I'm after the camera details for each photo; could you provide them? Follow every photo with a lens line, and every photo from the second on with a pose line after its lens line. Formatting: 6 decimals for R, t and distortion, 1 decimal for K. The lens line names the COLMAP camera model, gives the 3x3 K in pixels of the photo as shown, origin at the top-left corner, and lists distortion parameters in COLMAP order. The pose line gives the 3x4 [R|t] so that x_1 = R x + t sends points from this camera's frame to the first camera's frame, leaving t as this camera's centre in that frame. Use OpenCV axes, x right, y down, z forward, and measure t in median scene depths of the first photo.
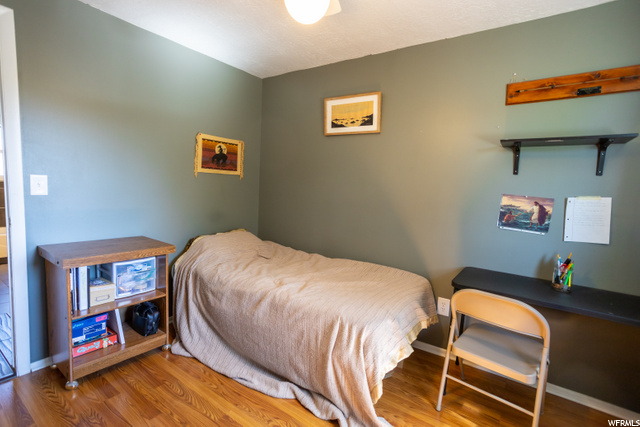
lens RADIAL K [[324.5, 0, 321.3], [0, 324.5, 210.9], [0, 0, 1]] dist [-0.019386, 0.003644]
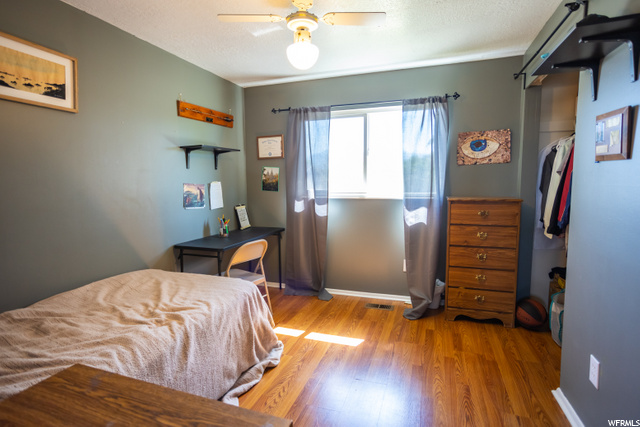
lens RADIAL K [[324.5, 0, 321.1], [0, 324.5, 214.4], [0, 0, 1]] dist [-0.019386, 0.003644]
pose [[-0.288213, -0.138924, 0.947435, -0.930246], [0.081168, 0.982315, 0.168730, -0.110809], [-0.954120, 0.125531, -0.271840, 0.873298]]
